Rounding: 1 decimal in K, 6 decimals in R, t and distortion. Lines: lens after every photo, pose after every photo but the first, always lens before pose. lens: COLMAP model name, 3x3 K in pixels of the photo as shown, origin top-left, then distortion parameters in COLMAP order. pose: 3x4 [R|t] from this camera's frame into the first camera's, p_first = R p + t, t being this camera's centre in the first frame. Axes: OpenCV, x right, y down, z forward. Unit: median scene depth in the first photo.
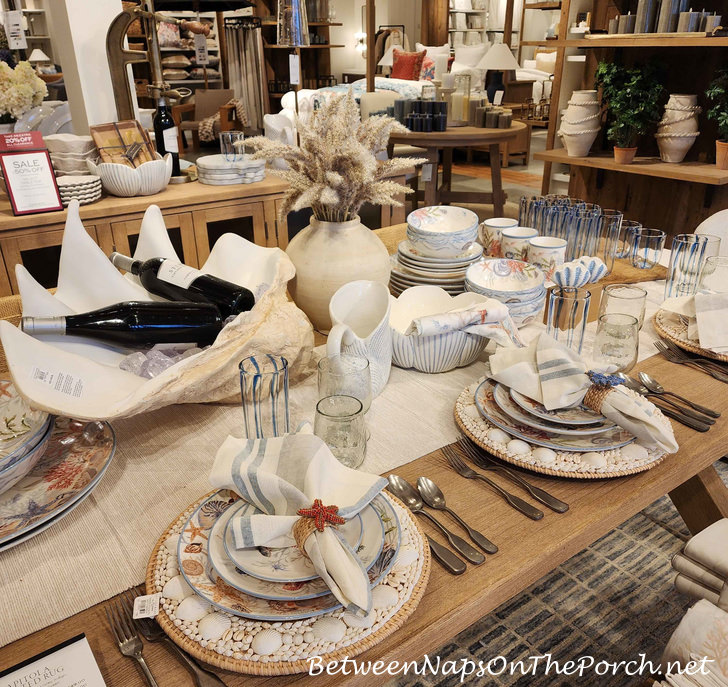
lens RADIAL K [[645.0, 0, 363.0], [0, 645.0, 358.8], [0, 0, 1]] dist [0.035766, -0.011988]
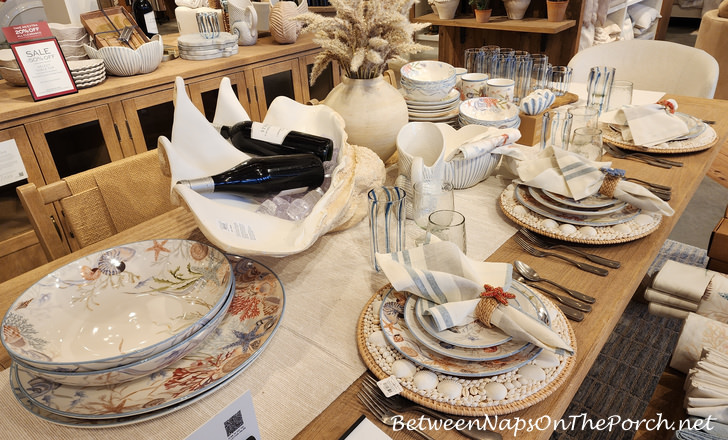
lens RADIAL K [[518.8, 0, 364.0], [0, 518.8, 220.0], [0, 0, 1]] dist [0.067972, -0.066900]
pose [[0.964491, -0.144839, 0.220857, -0.346261], [0.133959, 0.988947, 0.063551, -0.008715], [-0.227621, -0.031708, 0.973233, 0.016825]]
